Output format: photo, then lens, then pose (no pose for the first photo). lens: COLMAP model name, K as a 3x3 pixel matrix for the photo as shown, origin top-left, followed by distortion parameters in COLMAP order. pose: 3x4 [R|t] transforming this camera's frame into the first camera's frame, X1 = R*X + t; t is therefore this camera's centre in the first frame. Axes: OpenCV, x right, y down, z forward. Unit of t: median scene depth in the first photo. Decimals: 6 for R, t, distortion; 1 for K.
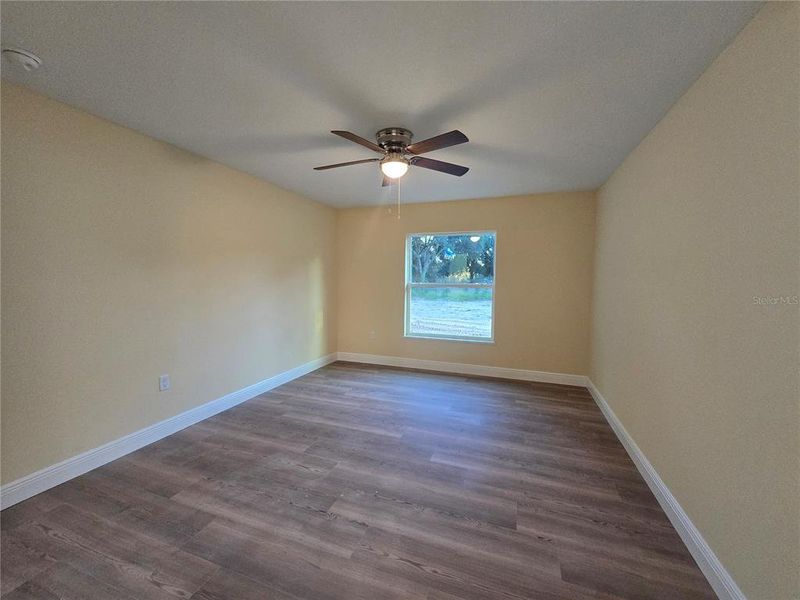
lens RADIAL K [[329.5, 0, 399.9], [0, 329.5, 297.4], [0, 0, 1]] dist [-0.000359, -0.000085]
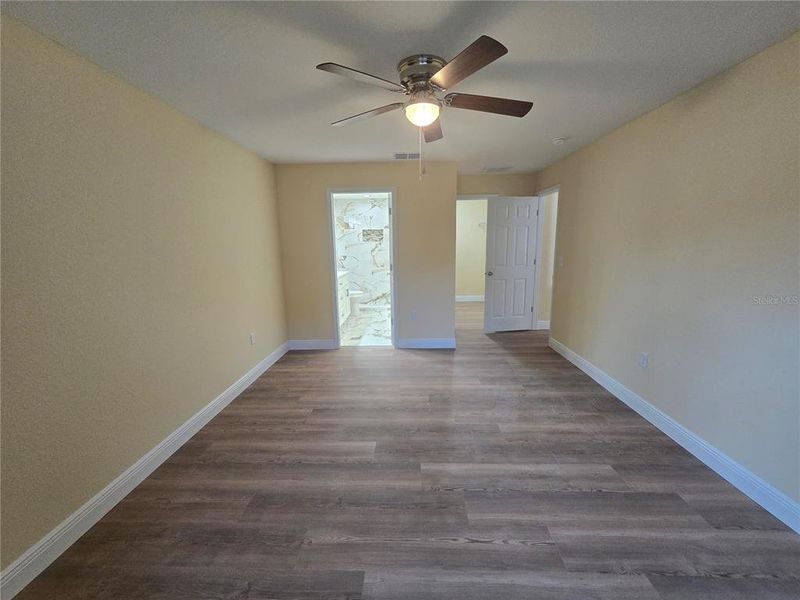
lens RADIAL K [[329.5, 0, 399.9], [0, 329.5, 297.4], [0, 0, 1]] dist [-0.000359, -0.000085]
pose [[-0.950586, 0.059980, -0.304613, 0.287847], [-0.011280, 0.973839, 0.226957, -0.147925], [0.310257, 0.219178, -0.925041, 1.771863]]
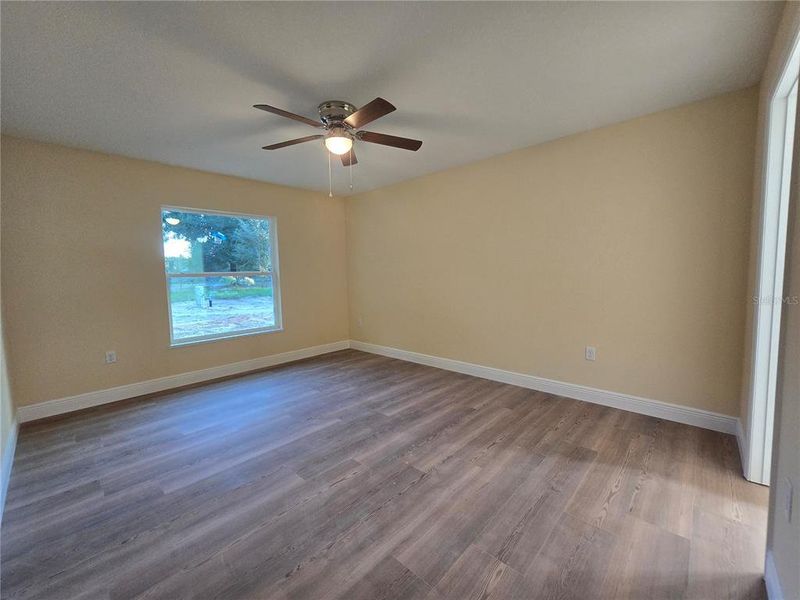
lens RADIAL K [[329.5, 0, 399.9], [0, 329.5, 297.4], [0, 0, 1]] dist [-0.000359, -0.000085]
pose [[0.392042, -0.087439, 0.915783, -0.874921], [0.081618, 0.994853, 0.060049, 0.016116], [-0.916320, 0.051203, 0.397160, 0.468647]]
